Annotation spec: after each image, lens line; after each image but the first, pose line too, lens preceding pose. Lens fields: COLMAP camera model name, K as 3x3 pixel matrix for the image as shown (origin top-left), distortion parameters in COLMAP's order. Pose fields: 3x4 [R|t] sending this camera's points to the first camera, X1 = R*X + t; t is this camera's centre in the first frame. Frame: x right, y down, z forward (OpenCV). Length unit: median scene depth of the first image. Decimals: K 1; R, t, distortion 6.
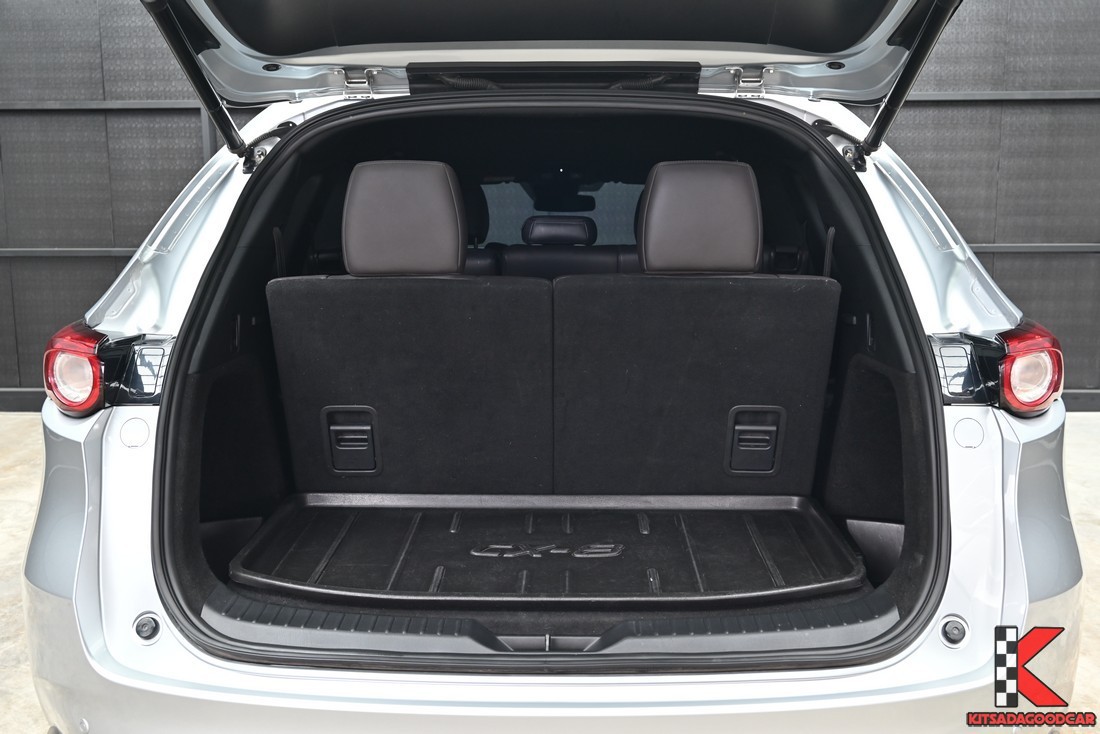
lens RADIAL K [[1004.5, 0, 550.0], [0, 1004.5, 367.0], [0, 0, 1]] dist [0.005450, 0.008314]
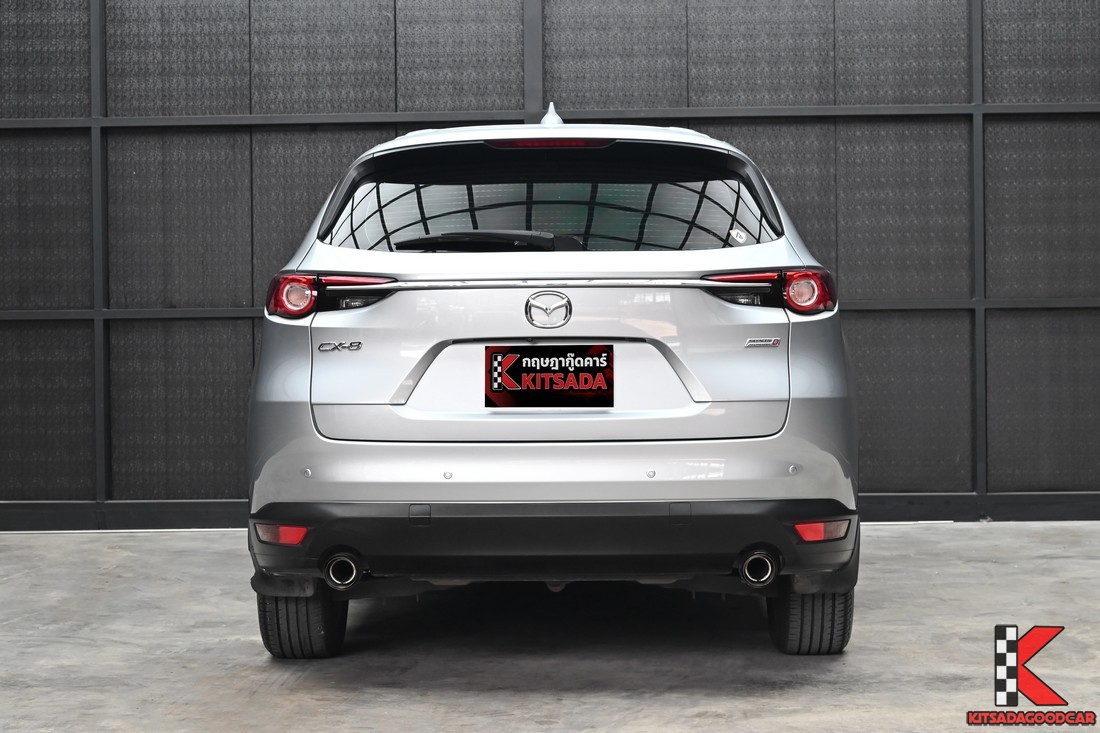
lens RADIAL K [[2292.4, 0, 550.0], [0, 2292.4, 366.5], [0, 0, 1]] dist [0.006712, -0.042086]
pose [[0.999981, -0.005741, 0.002107, -0.009679], [0.005968, 0.991334, -0.131230, 0.505809], [-0.001335, 0.131240, 0.991350, -2.322637]]
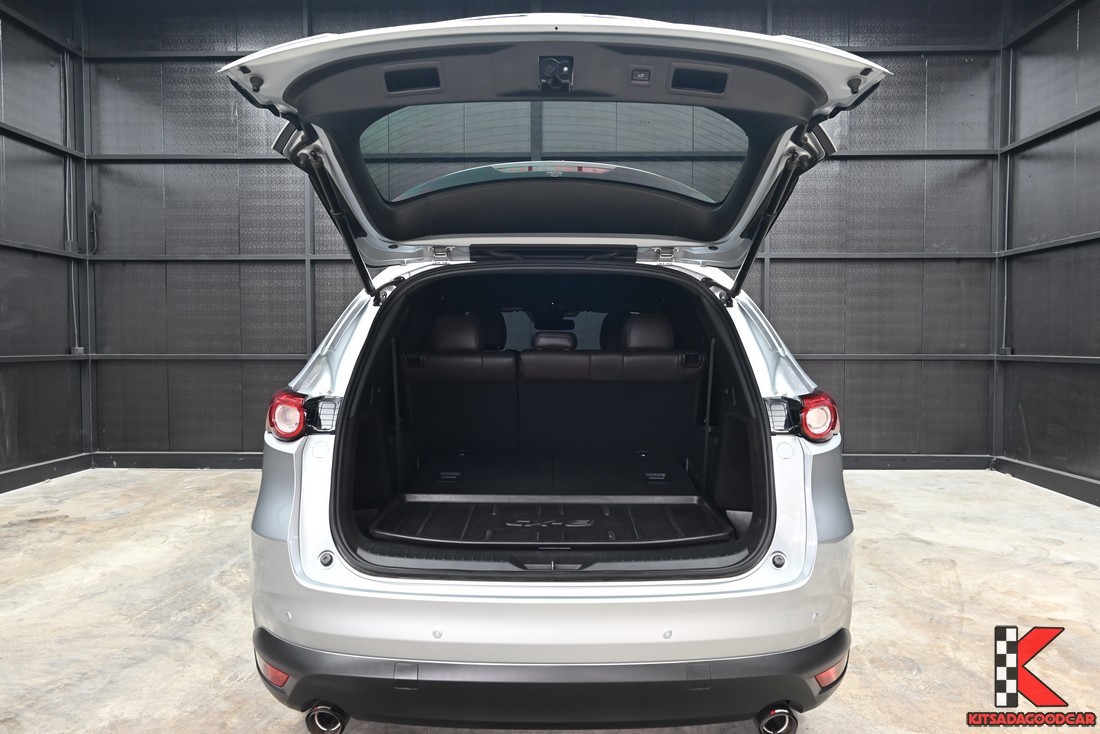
lens RADIAL K [[754.4, 0, 550.0], [0, 754.4, 367.0], [0, 0, 1]] dist [0.002536, 0.003401]
pose [[0.999853, 0.004420, 0.016567, -0.023526], [-0.002635, 0.994330, -0.106303, 0.049123], [-0.016943, 0.106244, 0.994196, -0.285927]]
